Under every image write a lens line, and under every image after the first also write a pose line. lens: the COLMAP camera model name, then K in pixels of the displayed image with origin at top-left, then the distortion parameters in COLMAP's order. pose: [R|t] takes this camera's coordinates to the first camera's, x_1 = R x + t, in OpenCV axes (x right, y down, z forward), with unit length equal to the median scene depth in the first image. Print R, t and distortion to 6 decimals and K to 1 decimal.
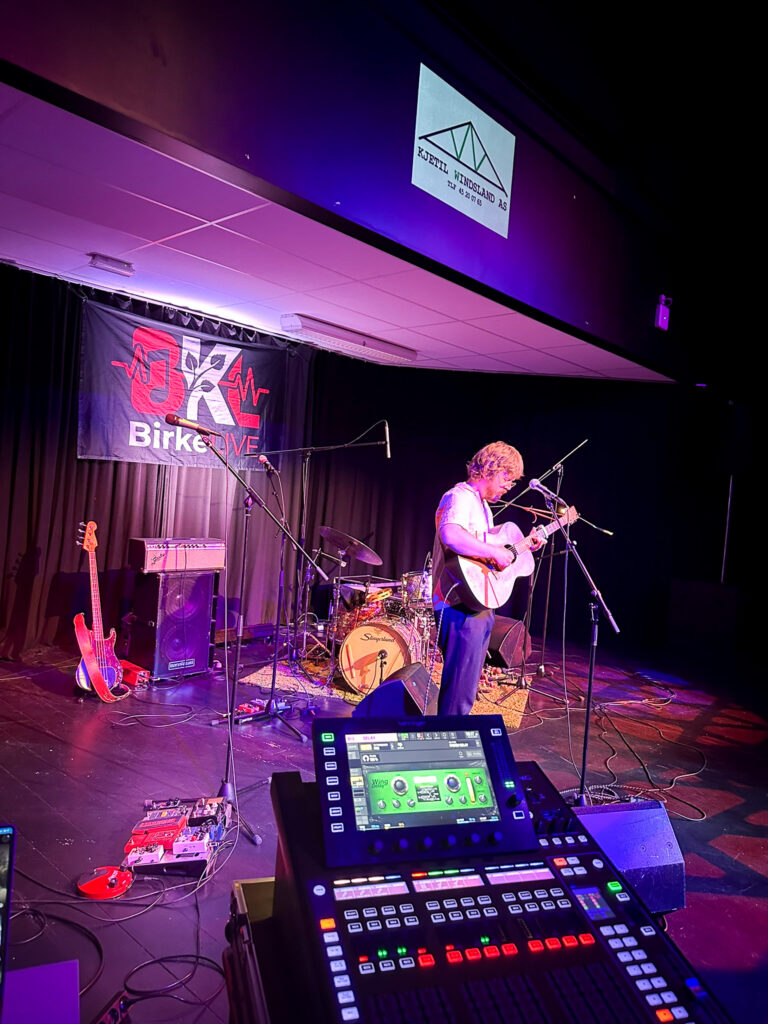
lens RADIAL K [[715.4, 0, 384.2], [0, 715.4, 513.5], [0, 0, 1]] dist [0.073950, -0.097896]
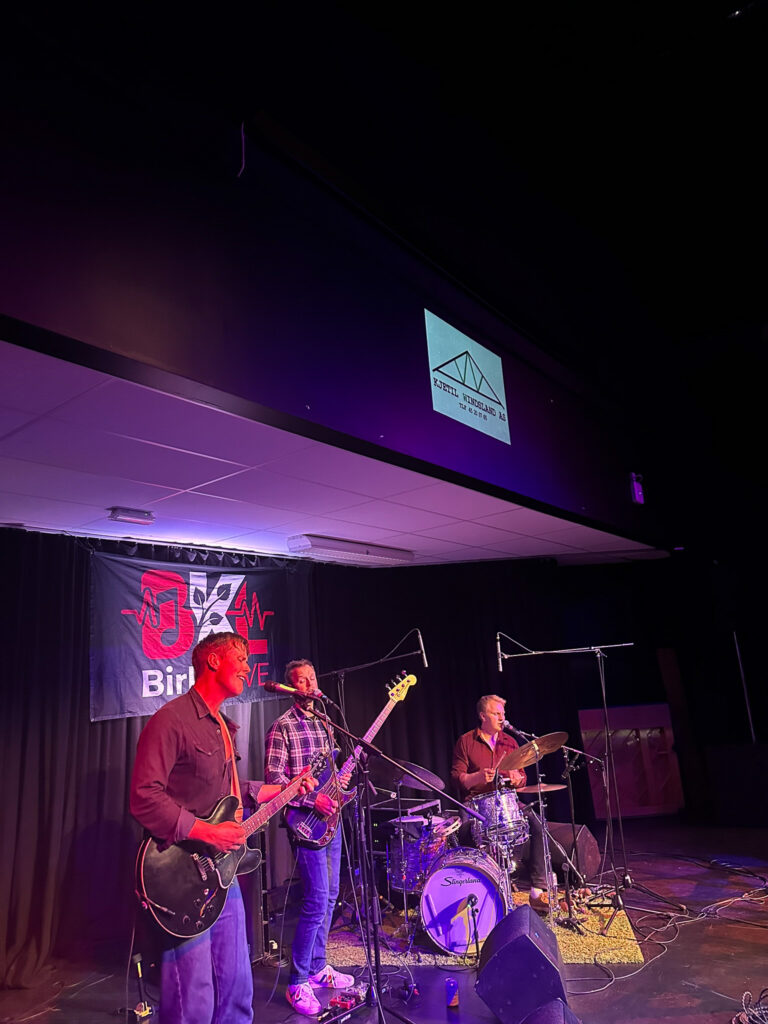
lens RADIAL K [[715.4, 0, 391.4], [0, 715.4, 504.0], [0, 0, 1]] dist [0.073950, -0.097896]
pose [[0.984879, -0.125501, 0.119426, -0.125543], [0.152841, 0.954001, -0.257920, -0.045137], [-0.081563, 0.272273, 0.958757, 0.021920]]
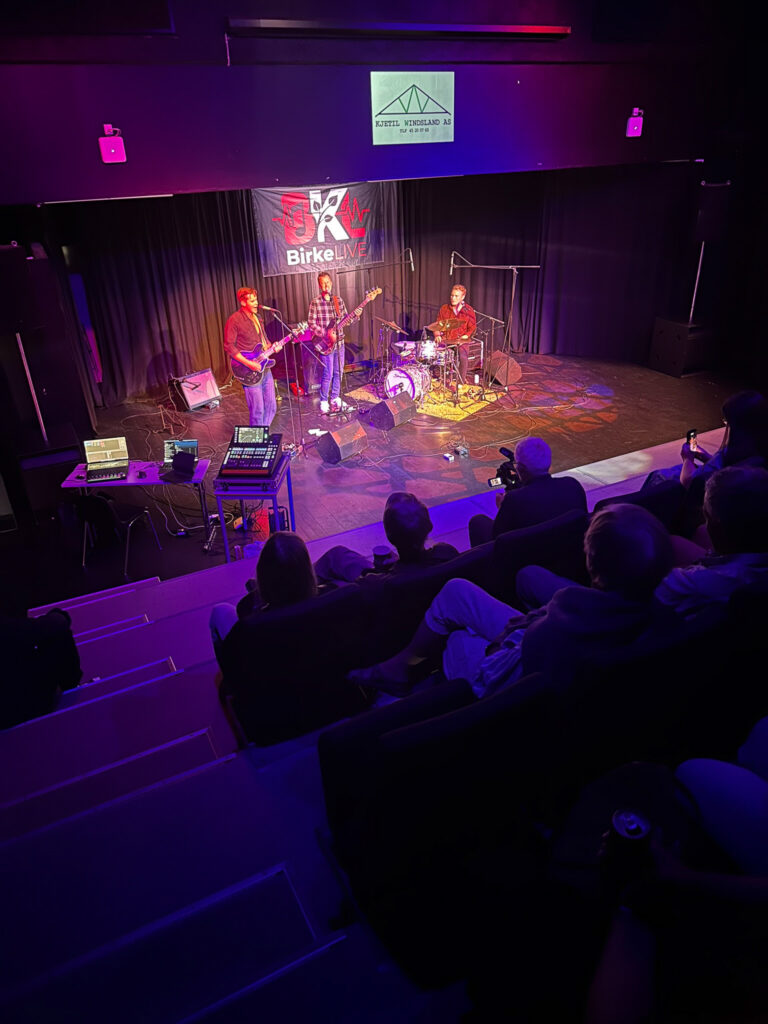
lens RADIAL K [[715.4, 0, 383.6], [0, 715.4, 520.8], [0, 0, 1]] dist [0.073950, -0.097896]
pose [[0.922540, 0.086974, -0.375974, 0.651881], [0.087734, 0.901488, 0.423818, -0.277719], [0.375797, -0.423975, 0.824028, -0.741004]]
